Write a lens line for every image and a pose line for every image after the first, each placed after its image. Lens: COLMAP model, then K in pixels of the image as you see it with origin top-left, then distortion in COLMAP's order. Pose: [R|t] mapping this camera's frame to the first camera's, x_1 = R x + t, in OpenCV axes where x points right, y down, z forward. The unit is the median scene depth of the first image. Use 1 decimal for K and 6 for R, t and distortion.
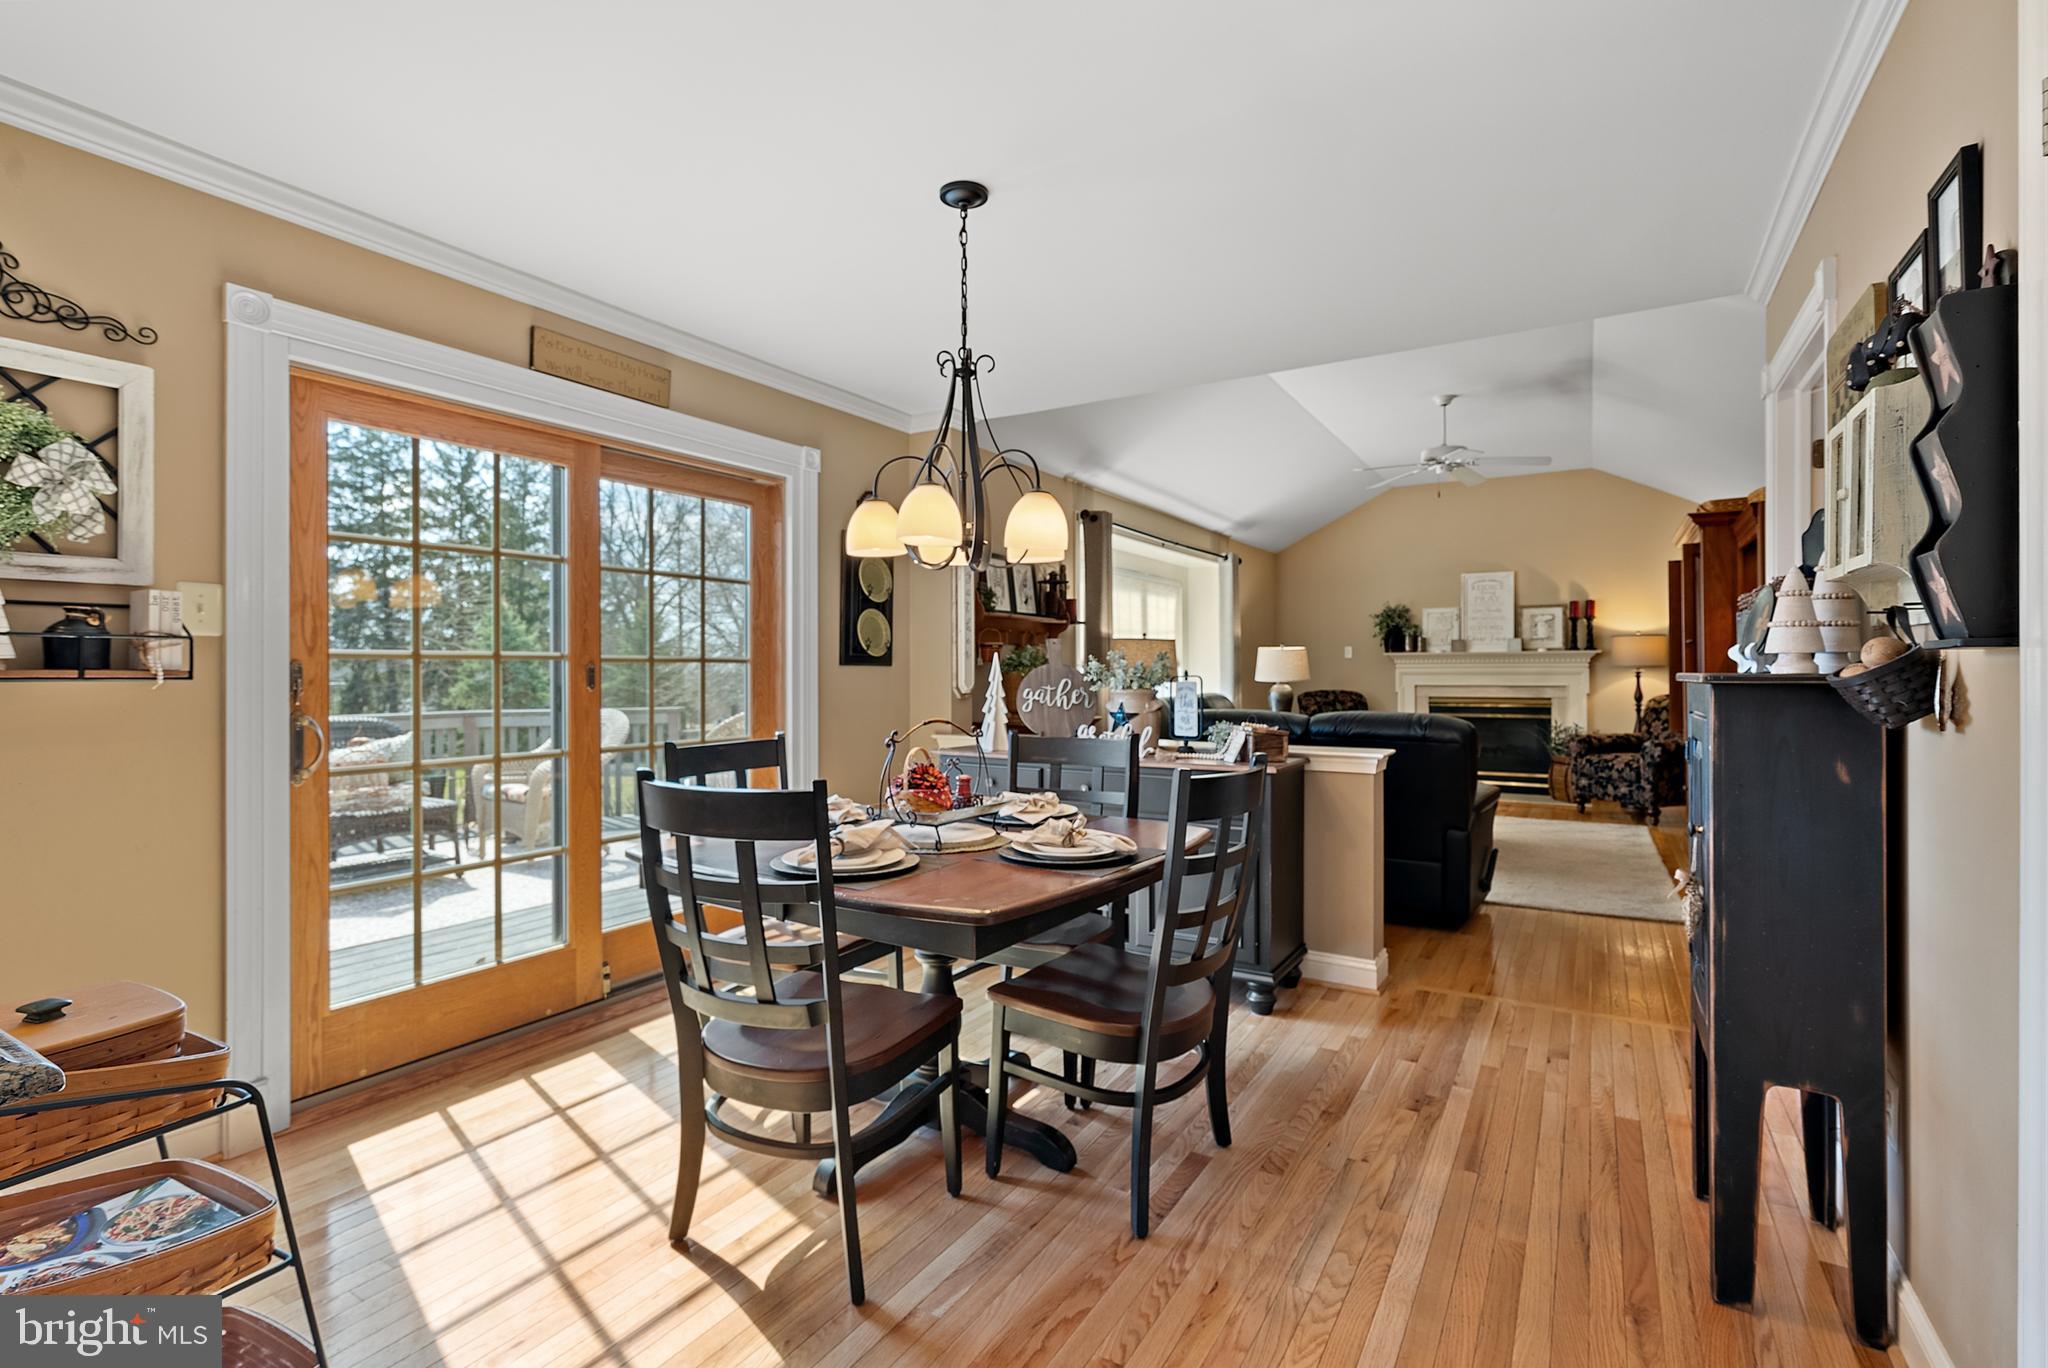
lens RADIAL K [[937.6, 0, 1037.3], [0, 937.6, 675.3], [0, 0, 1]] dist [-0.001226, 0.000179]
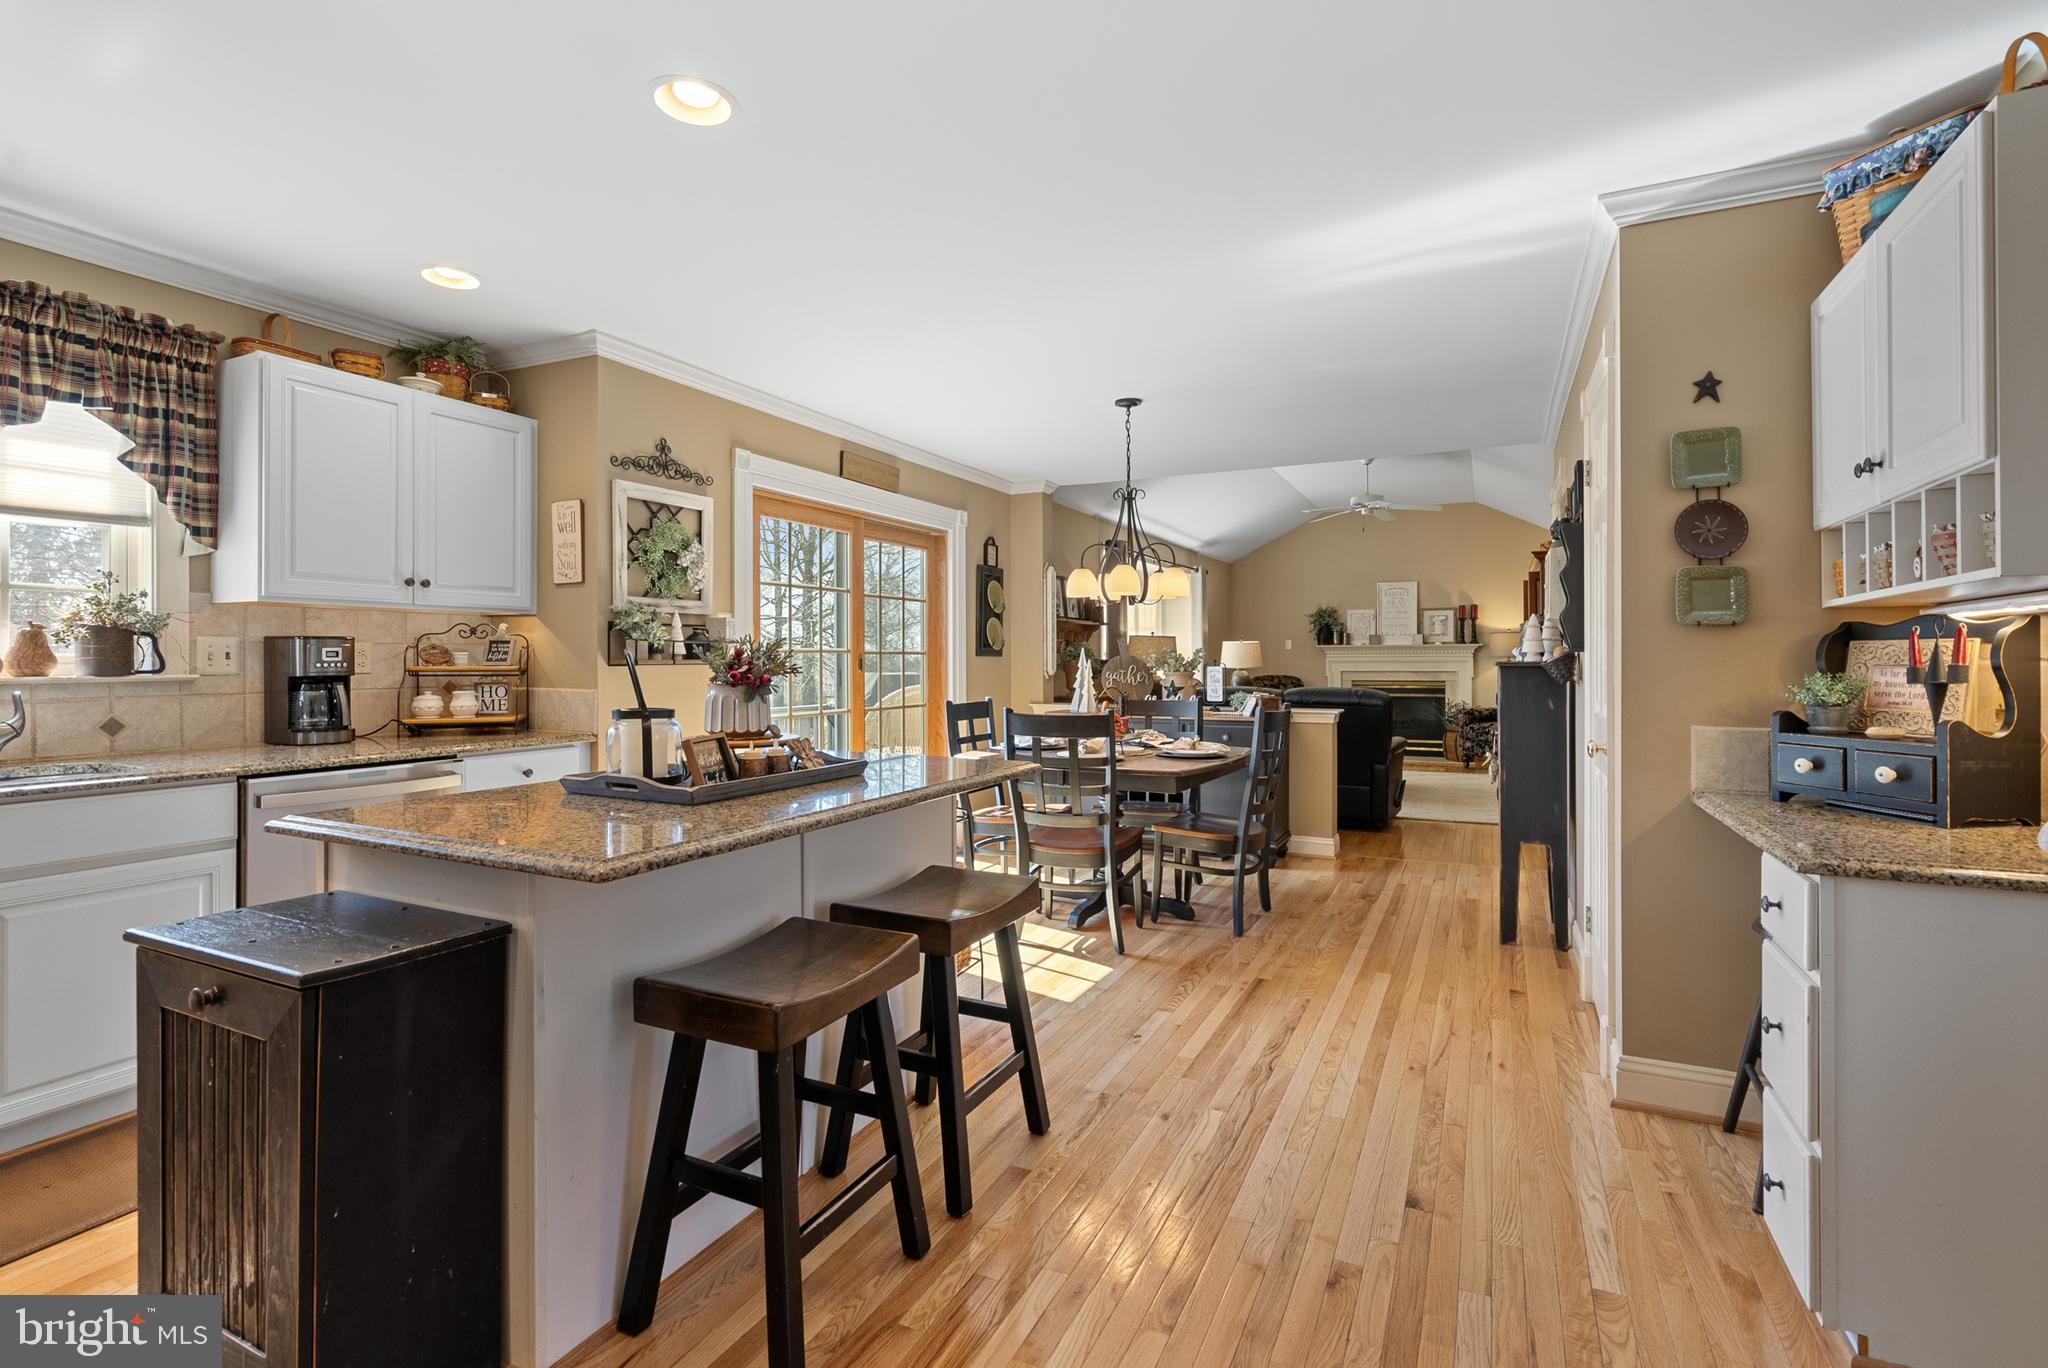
lens RADIAL K [[937.6, 0, 1036.1], [0, 937.6, 662.5], [0, 0, 1]] dist [-0.001226, 0.000179]
pose [[0.996600, -0.000288, 0.082393, -0.318383], [0.000409, 0.999999, -0.001454, 0.002309], [-0.082393, 0.001482, 0.996599, -0.641216]]
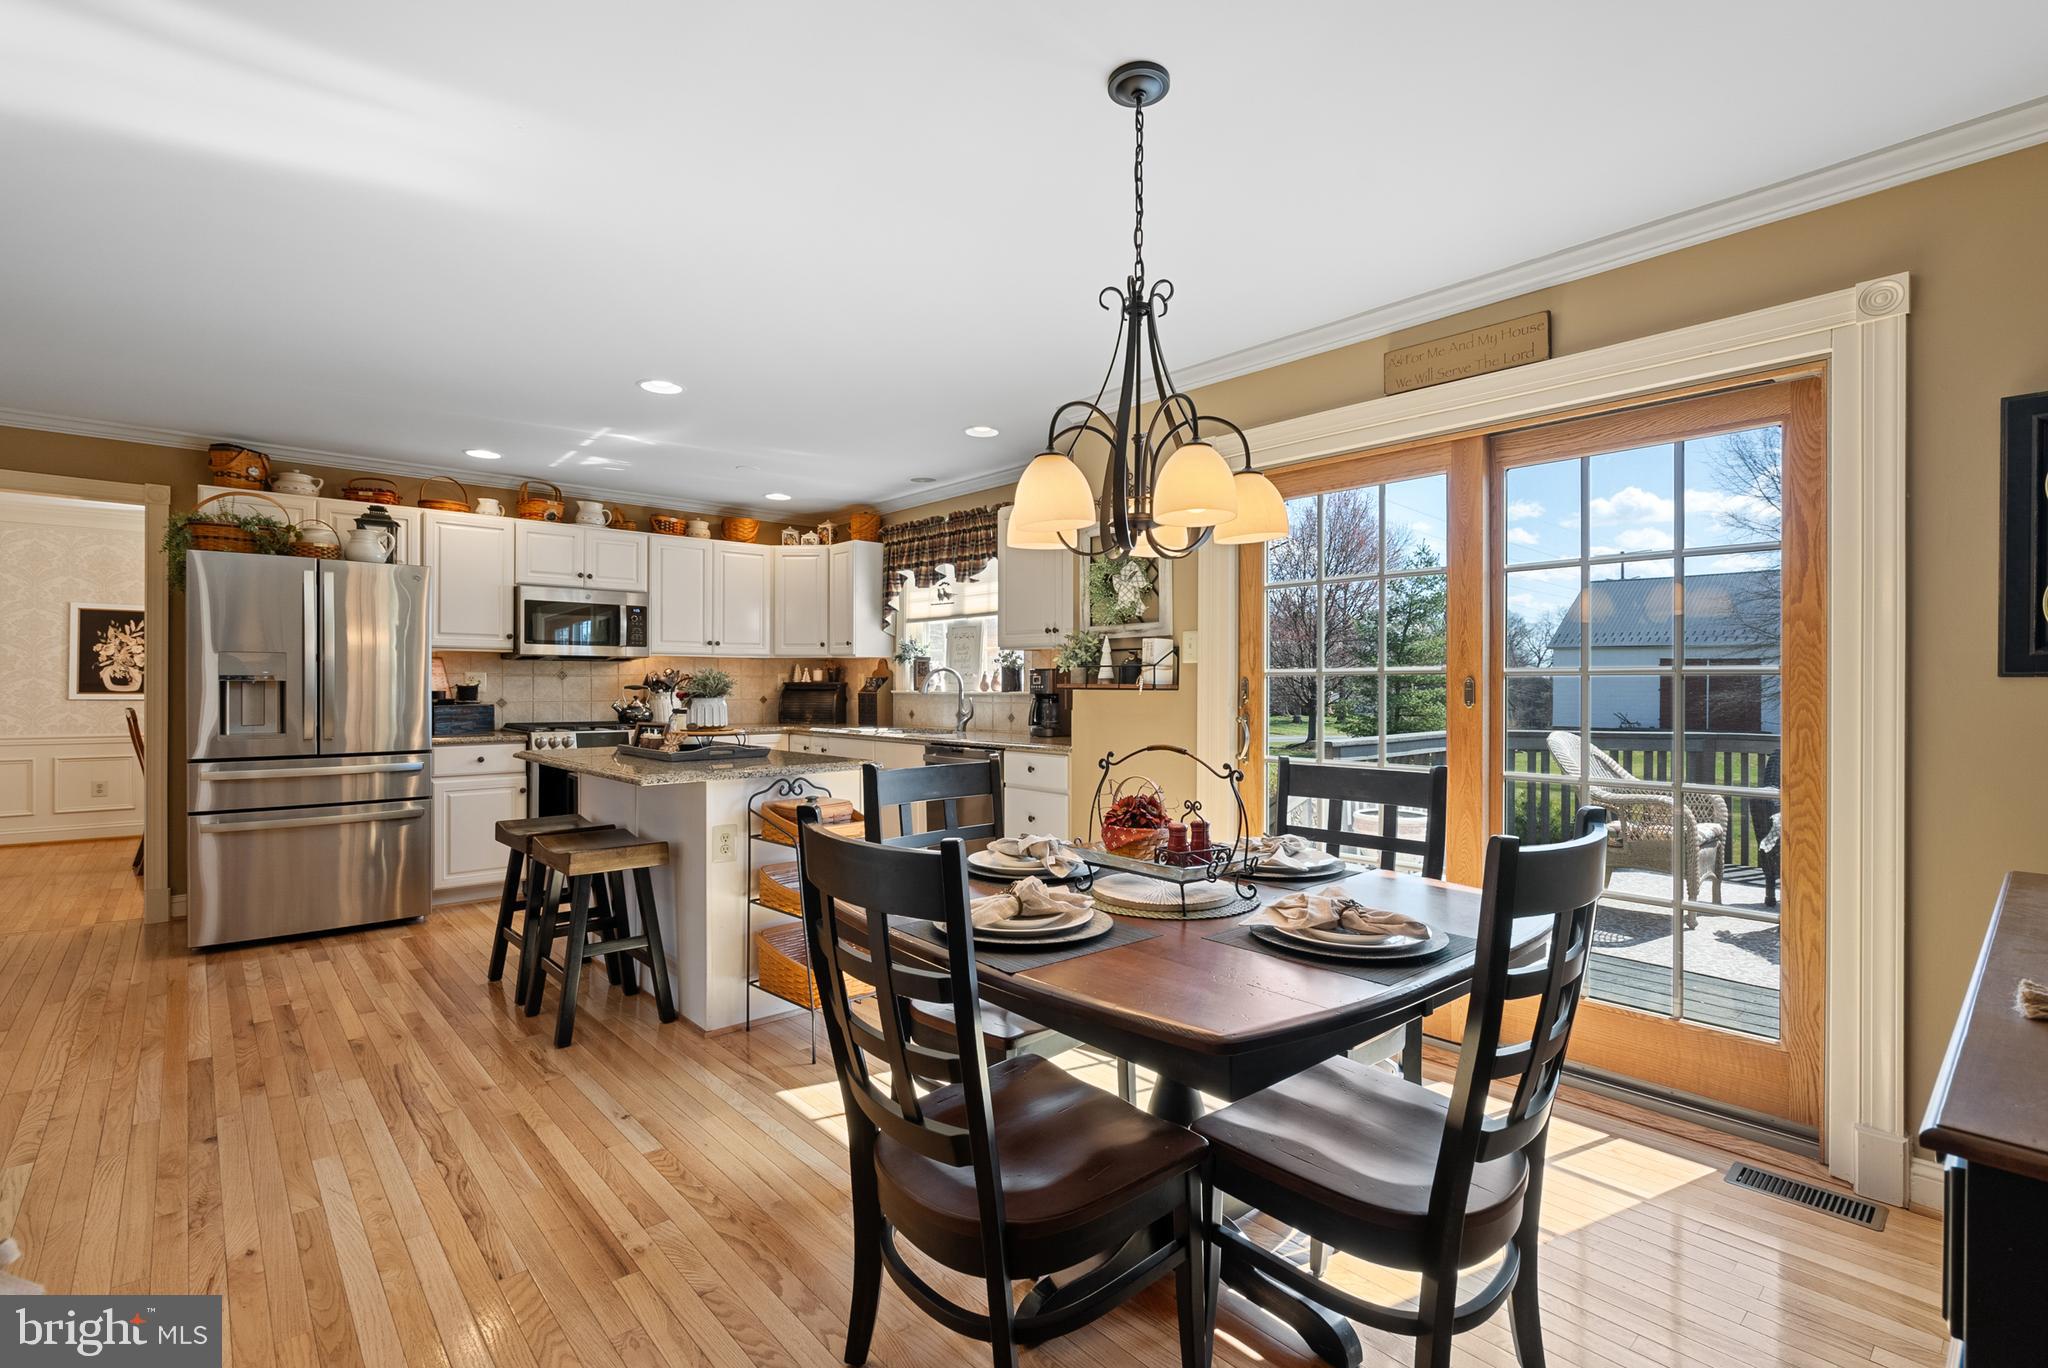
lens RADIAL K [[937.6, 0, 1021.4], [0, 937.6, 686.2], [0, 0, 1]] dist [-0.001226, 0.000179]
pose [[-0.300580, 0.004859, -0.953744, 0.543022], [-0.006076, 0.999957, 0.007009, -0.008615], [0.953737, 0.007902, -0.300537, 0.875677]]
